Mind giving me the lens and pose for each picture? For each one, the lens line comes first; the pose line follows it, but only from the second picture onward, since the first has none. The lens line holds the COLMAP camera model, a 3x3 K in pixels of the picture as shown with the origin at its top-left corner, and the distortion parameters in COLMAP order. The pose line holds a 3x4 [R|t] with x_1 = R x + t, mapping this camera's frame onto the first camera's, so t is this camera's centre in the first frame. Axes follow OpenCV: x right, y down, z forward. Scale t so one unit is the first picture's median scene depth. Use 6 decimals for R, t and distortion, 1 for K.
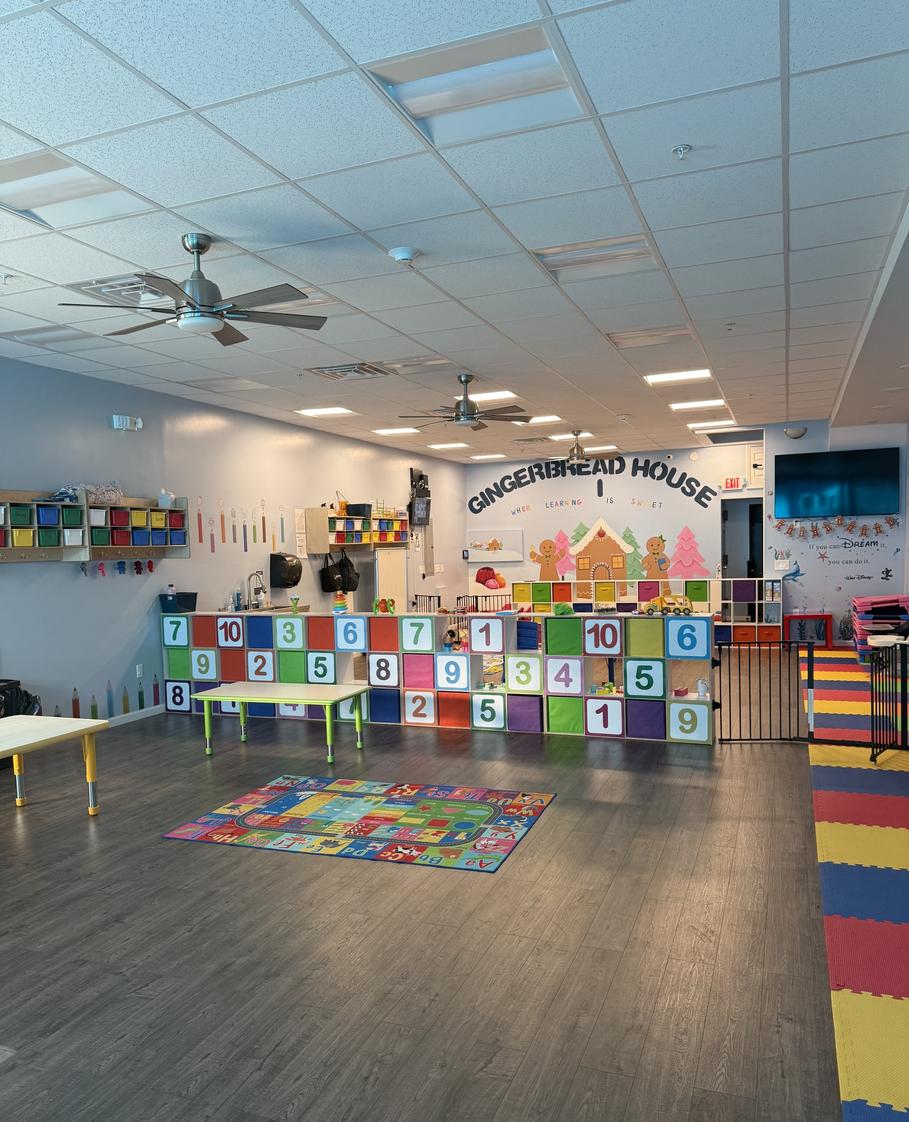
lens RADIAL K [[859.6, 0, 452.0], [0, 859.6, 590.7], [0, 0, 1]] dist [0.144845, -0.000464]
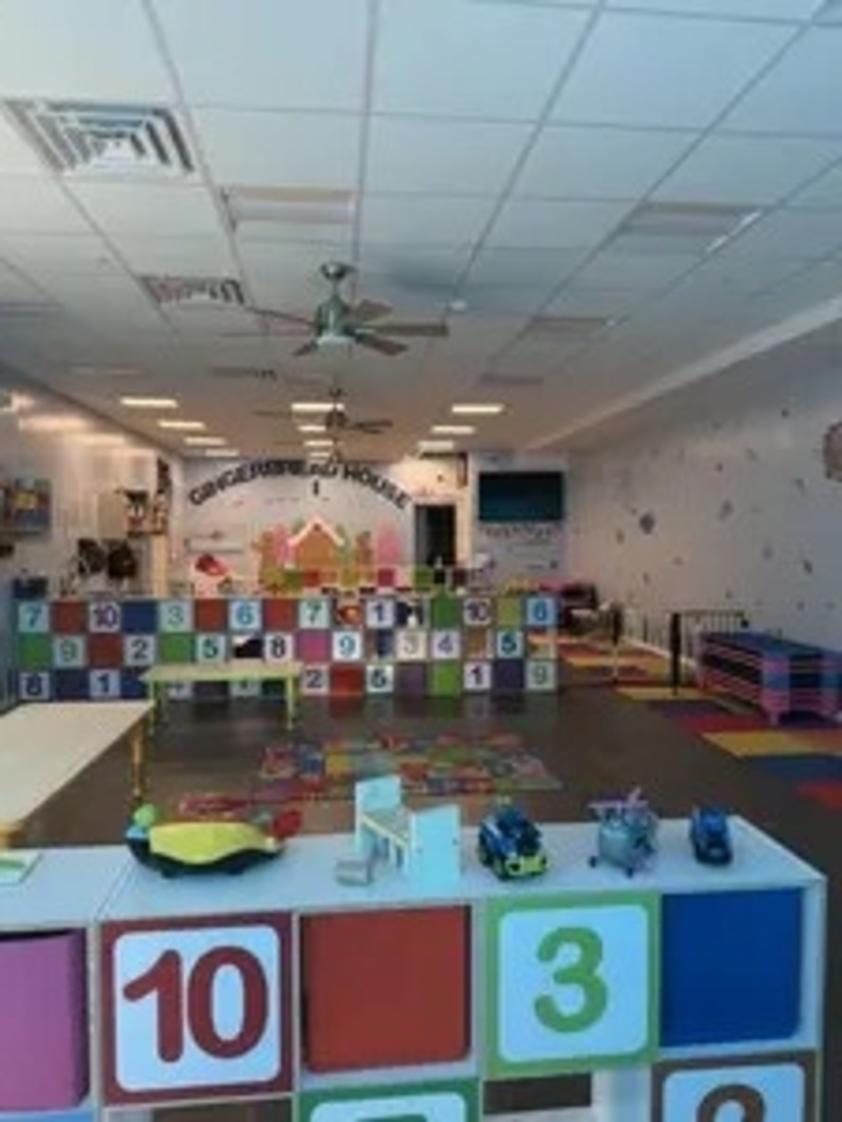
lens RADIAL K [[785.2, 0, 421.0], [0, 785.2, 561.0], [0, 0, 1]] dist [0.115563, 0.000259]
pose [[0.885447, 0.010001, 0.464632, -0.200787], [0.000695, 0.999739, -0.022843, 0.002438], [-0.464740, 0.020549, 0.885209, 0.011783]]
